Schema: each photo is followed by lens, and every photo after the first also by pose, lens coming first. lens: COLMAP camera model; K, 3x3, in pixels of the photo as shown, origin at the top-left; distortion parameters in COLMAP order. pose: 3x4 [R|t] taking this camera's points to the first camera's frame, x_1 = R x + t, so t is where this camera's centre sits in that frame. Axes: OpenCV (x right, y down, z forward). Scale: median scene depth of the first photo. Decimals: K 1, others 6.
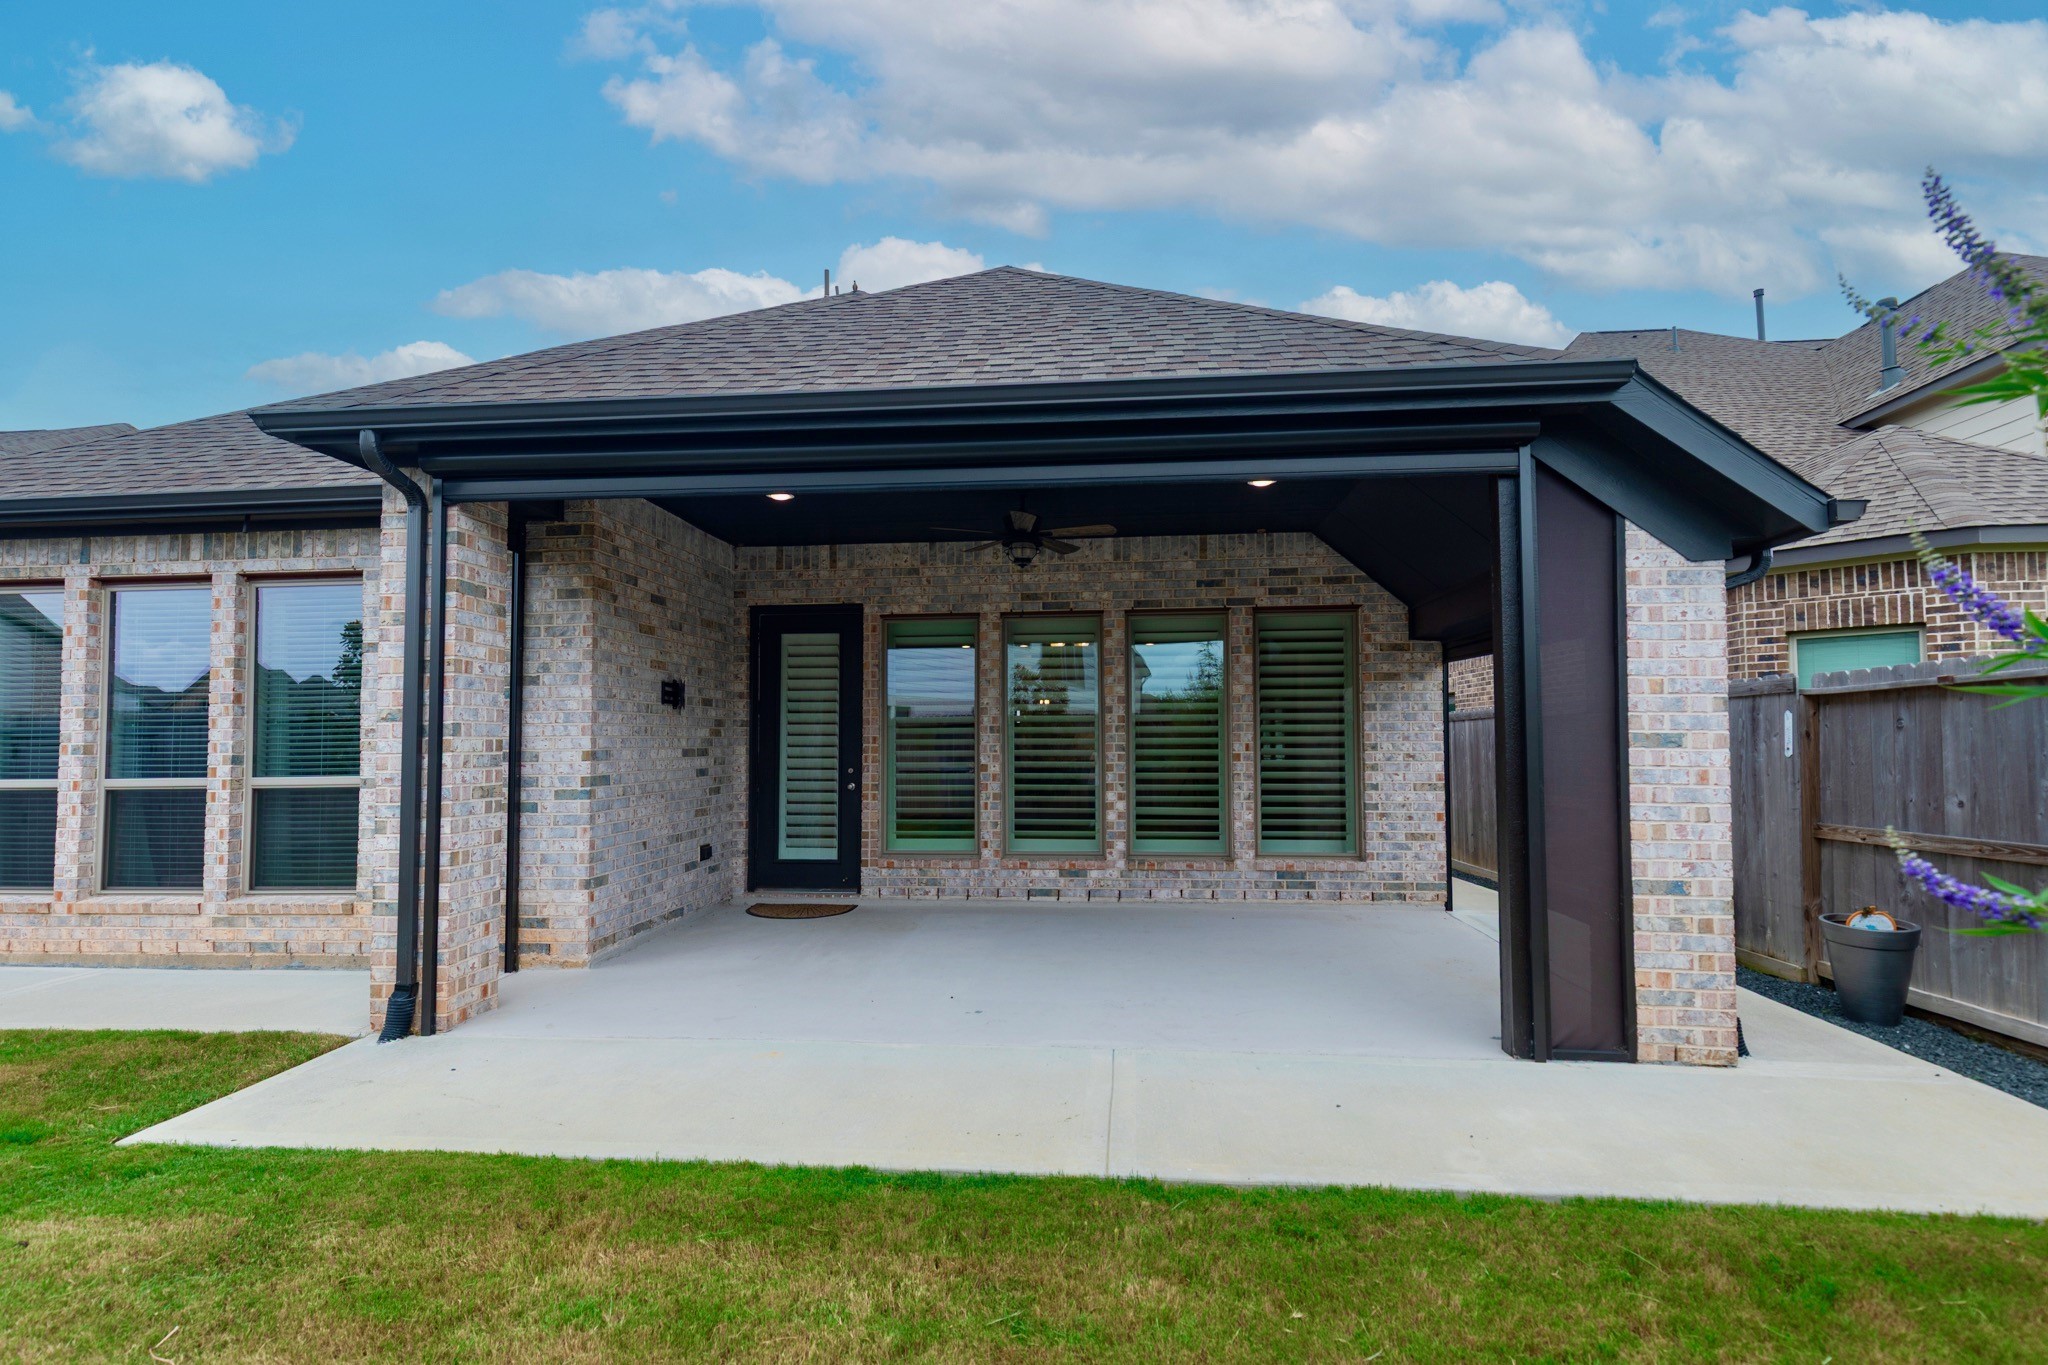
lens RADIAL K [[928.8, 0, 1021.4], [0, 928.8, 688.0], [0, 0, 1]] dist [0.008601, 0.000035]
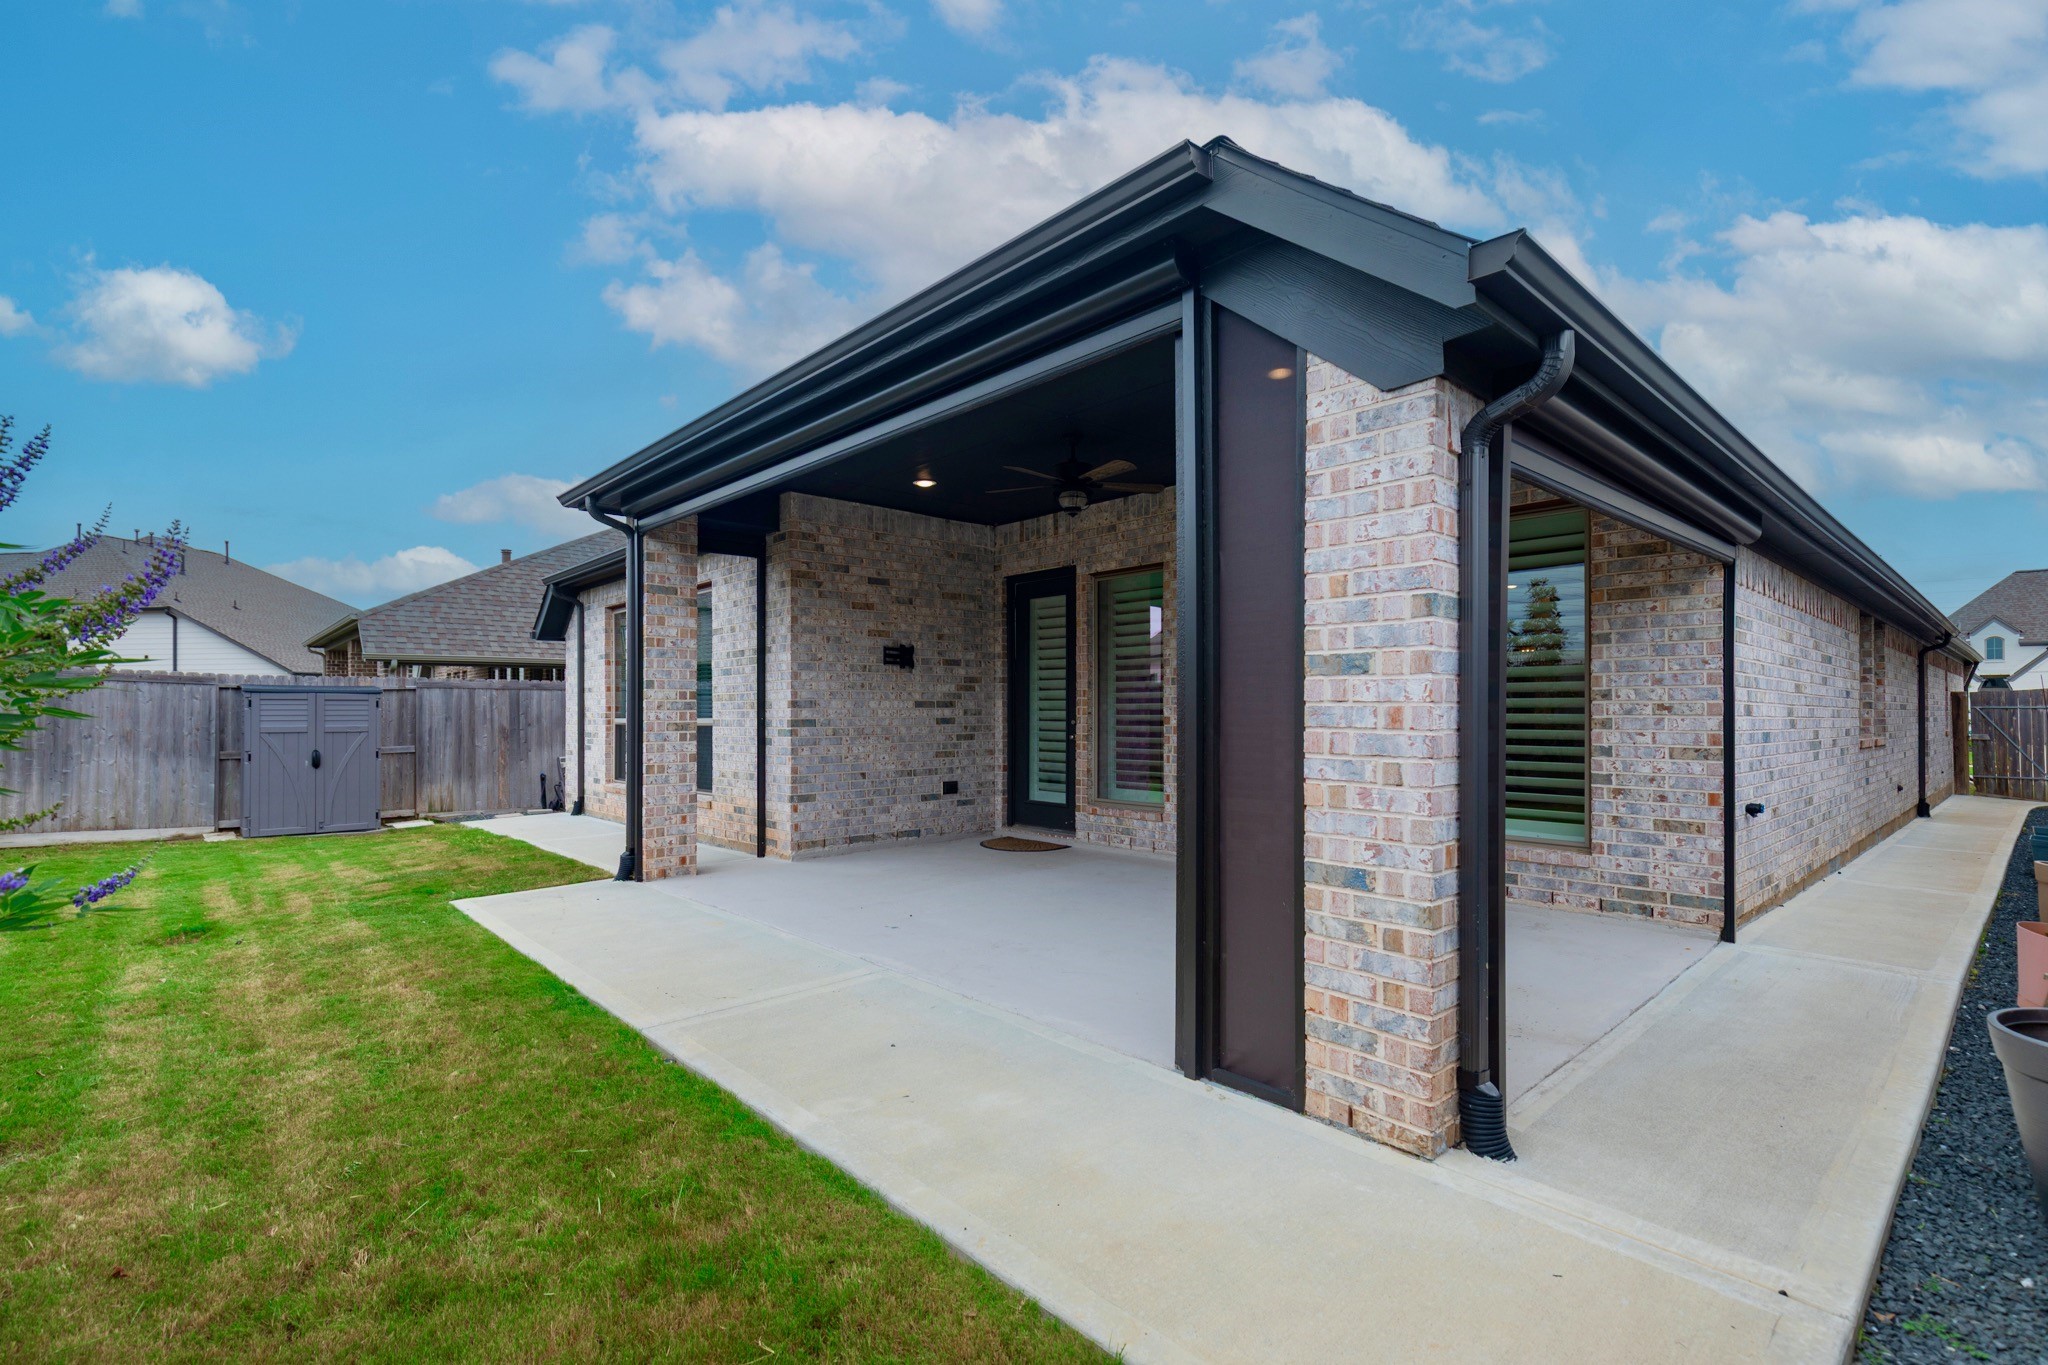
lens RADIAL K [[928.8, 0, 1024.4], [0, 928.8, 687.7], [0, 0, 1]] dist [0.008601, 0.000035]
pose [[0.740377, -0.014948, -0.672025, 0.654829], [0.037924, 0.999089, 0.019558, 0.034180], [0.671121, -0.039966, 0.740270, 0.224707]]
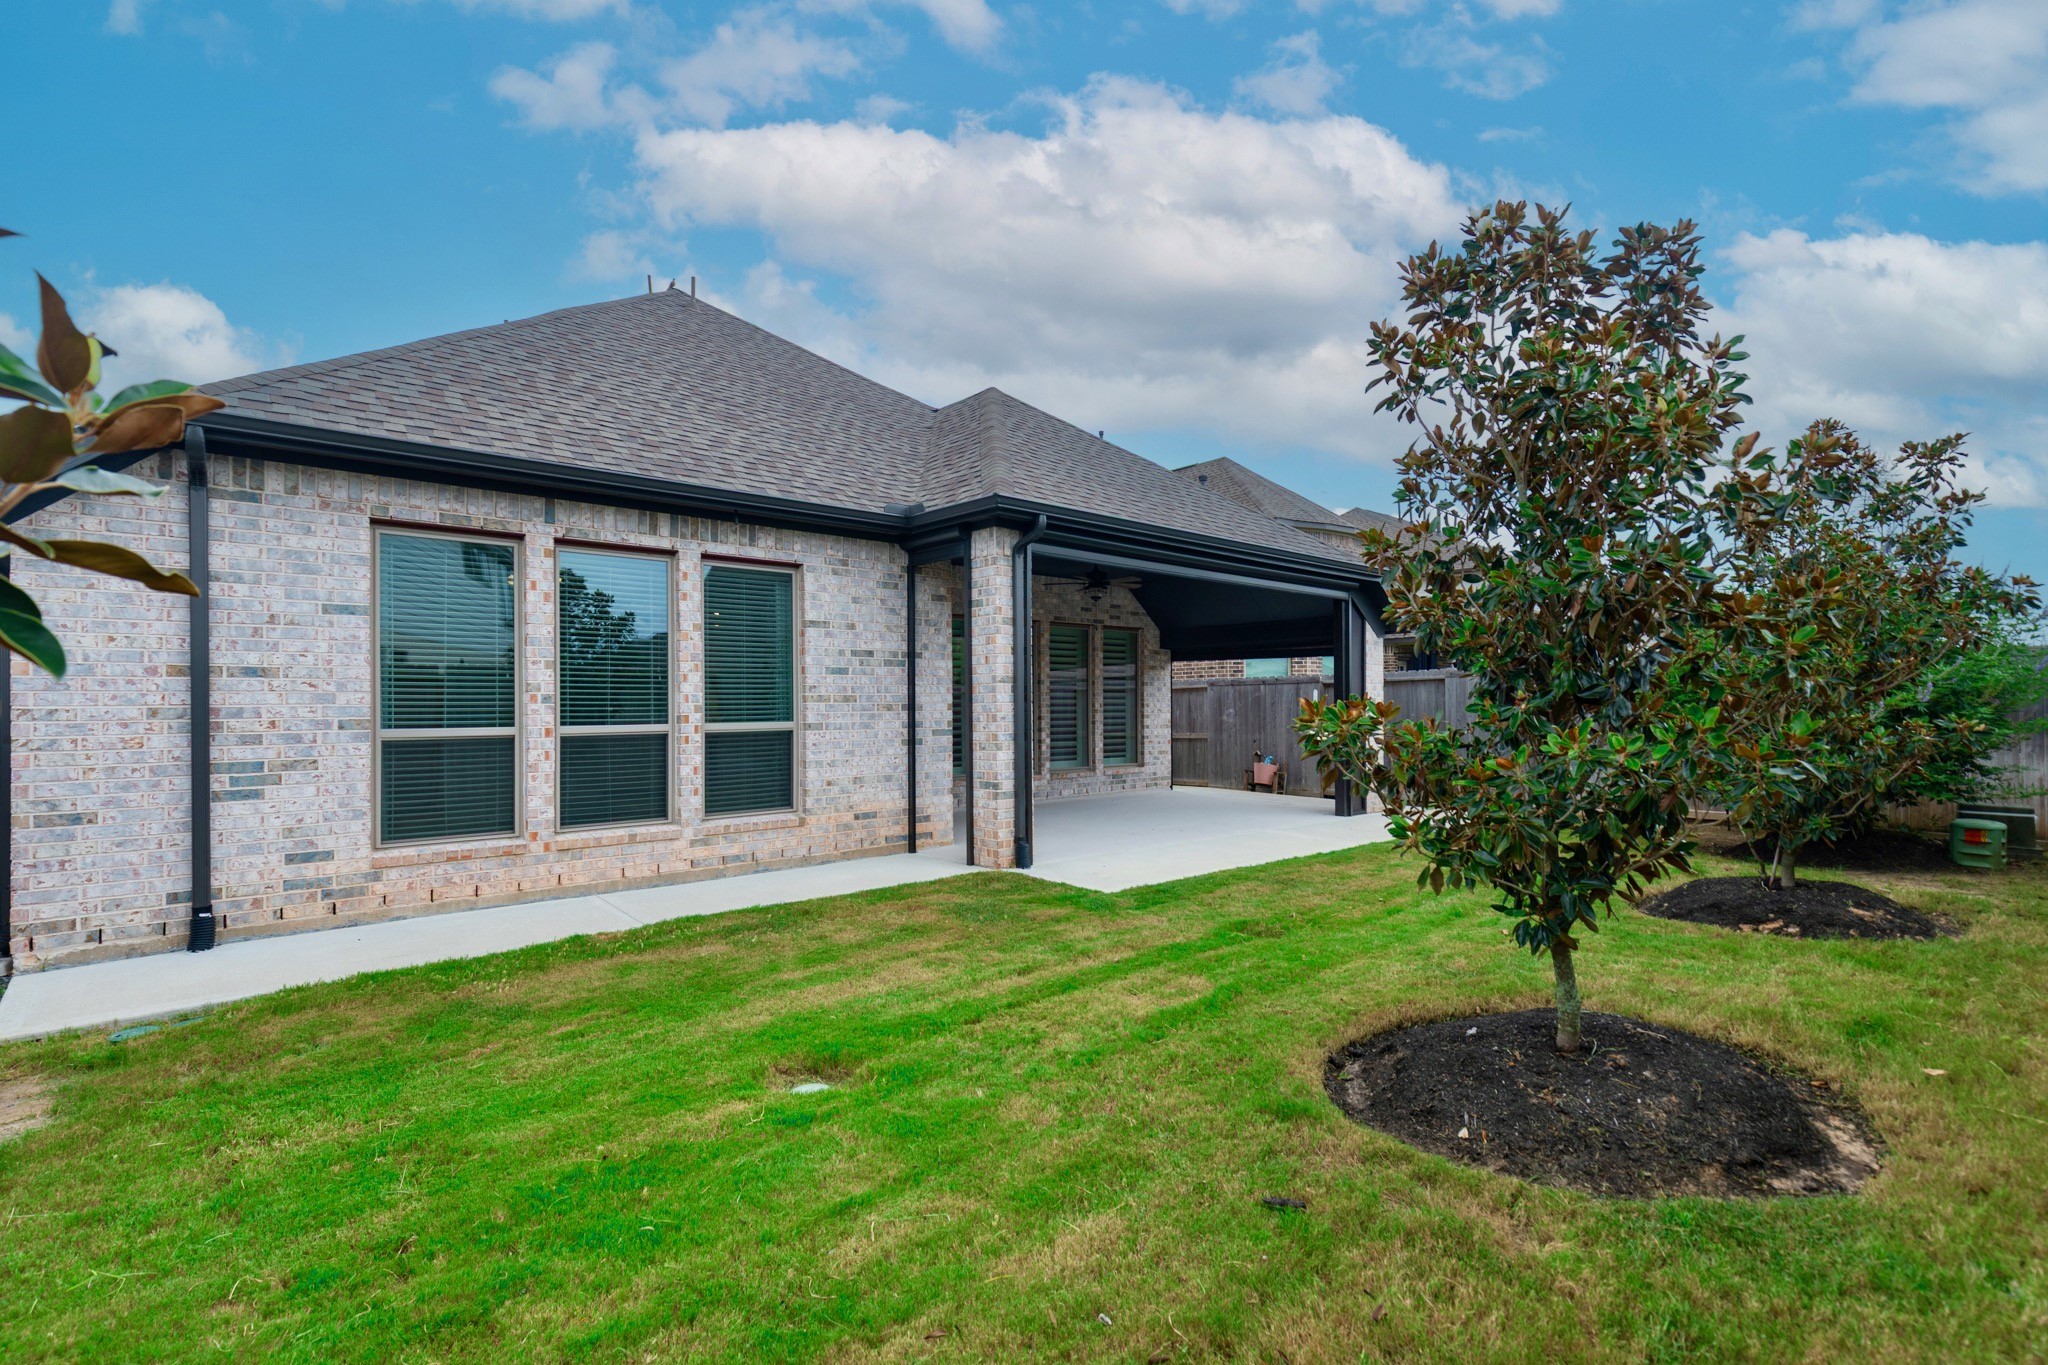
lens RADIAL K [[928.8, 0, 1024.4], [0, 928.8, 689.5], [0, 0, 1]] dist [0.008601, 0.000035]
pose [[0.686274, 0.018106, 0.727118, -1.418089], [-0.043510, 0.998922, 0.016192, 0.014297], [-0.726041, -0.042749, 0.686321, -0.119765]]
